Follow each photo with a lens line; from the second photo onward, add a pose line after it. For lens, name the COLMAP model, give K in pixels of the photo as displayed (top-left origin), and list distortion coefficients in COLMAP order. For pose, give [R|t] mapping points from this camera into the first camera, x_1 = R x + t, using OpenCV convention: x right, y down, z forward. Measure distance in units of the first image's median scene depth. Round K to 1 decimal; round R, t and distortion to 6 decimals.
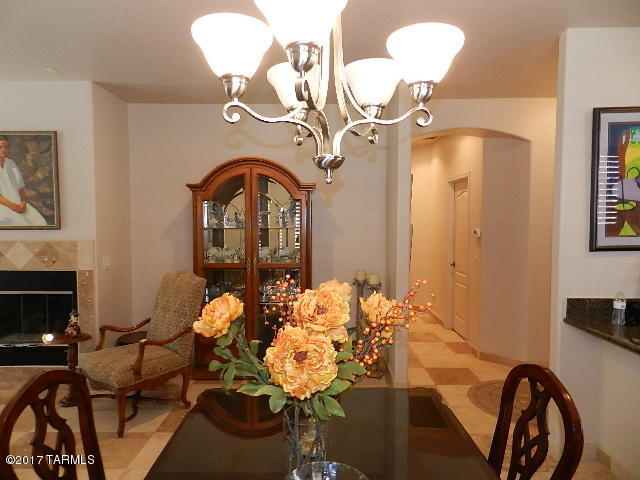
lens RADIAL K [[429.8, 0, 320.7], [0, 429.8, 242.7], [0, 0, 1]] dist [0.015821, -0.009813]
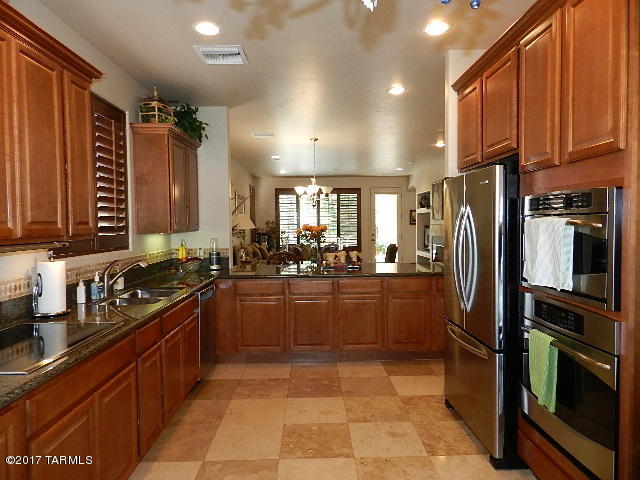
lens RADIAL K [[429.8, 0, 318.8], [0, 429.8, 239.1], [0, 0, 1]] dist [0.015821, -0.009813]
pose [[0.019183, 0.034980, -0.999204, 1.804337], [-0.045287, 0.998392, 0.034083, 0.026234], [0.998790, 0.044597, 0.020736, 0.262433]]
